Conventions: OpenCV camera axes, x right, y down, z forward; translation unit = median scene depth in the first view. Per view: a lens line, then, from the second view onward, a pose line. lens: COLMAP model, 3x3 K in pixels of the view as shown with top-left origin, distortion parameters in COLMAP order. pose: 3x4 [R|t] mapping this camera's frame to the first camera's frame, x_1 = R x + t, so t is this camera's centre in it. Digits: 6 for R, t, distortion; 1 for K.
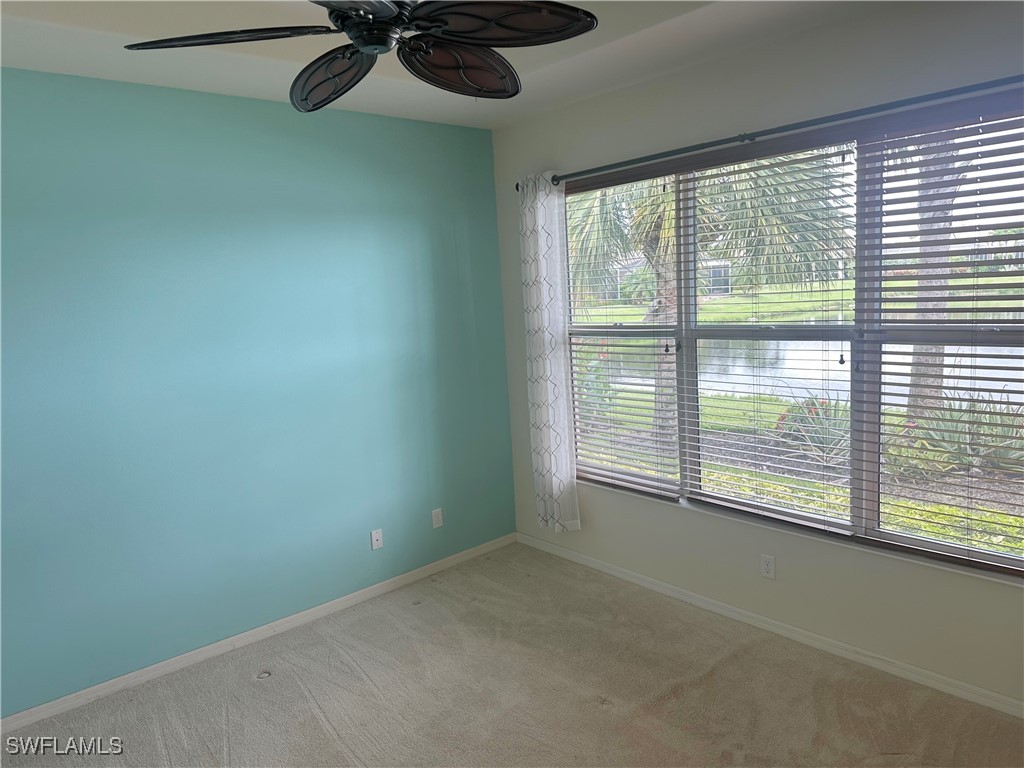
lens RADIAL K [[721.0, 0, 512.0], [0, 721.0, 384.0], [0, 0, 1]] dist [-0.000413, -0.000348]
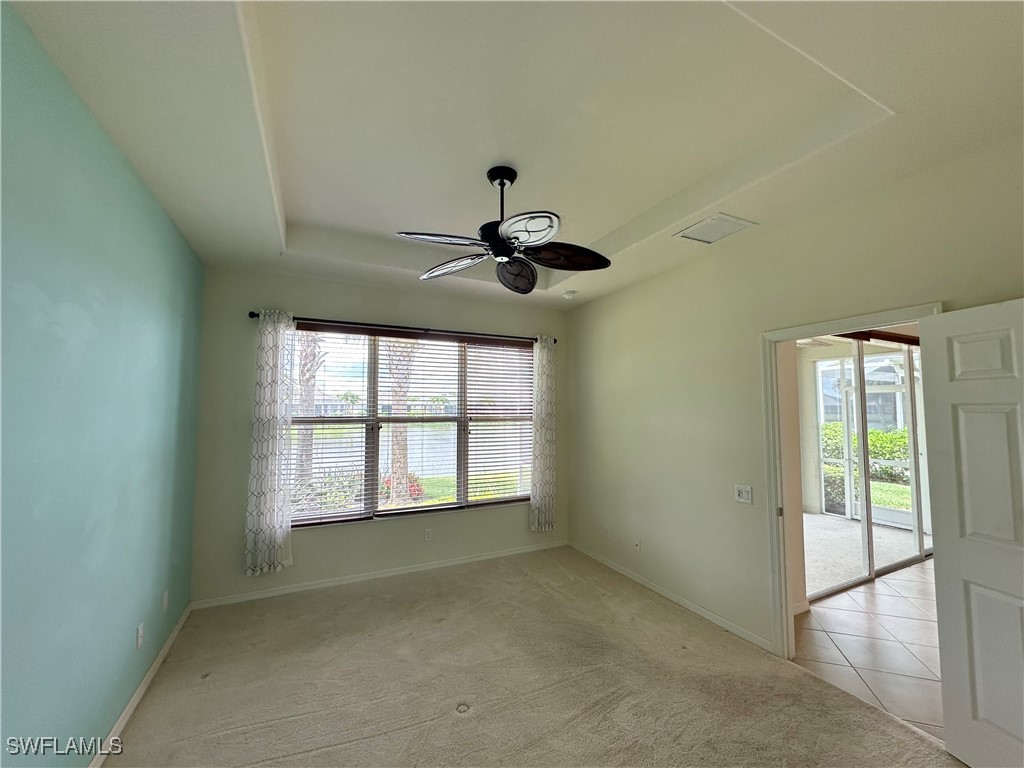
lens RADIAL K [[412.7, 0, 512.0], [0, 412.7, 384.0], [0, 0, 1]] dist [0.001729, 0.000150]
pose [[0.240113, 0.124002, 0.962793, -0.643656], [0.116799, 0.980912, -0.155464, 0.038658], [-0.963693, 0.149782, 0.221046, 0.389288]]
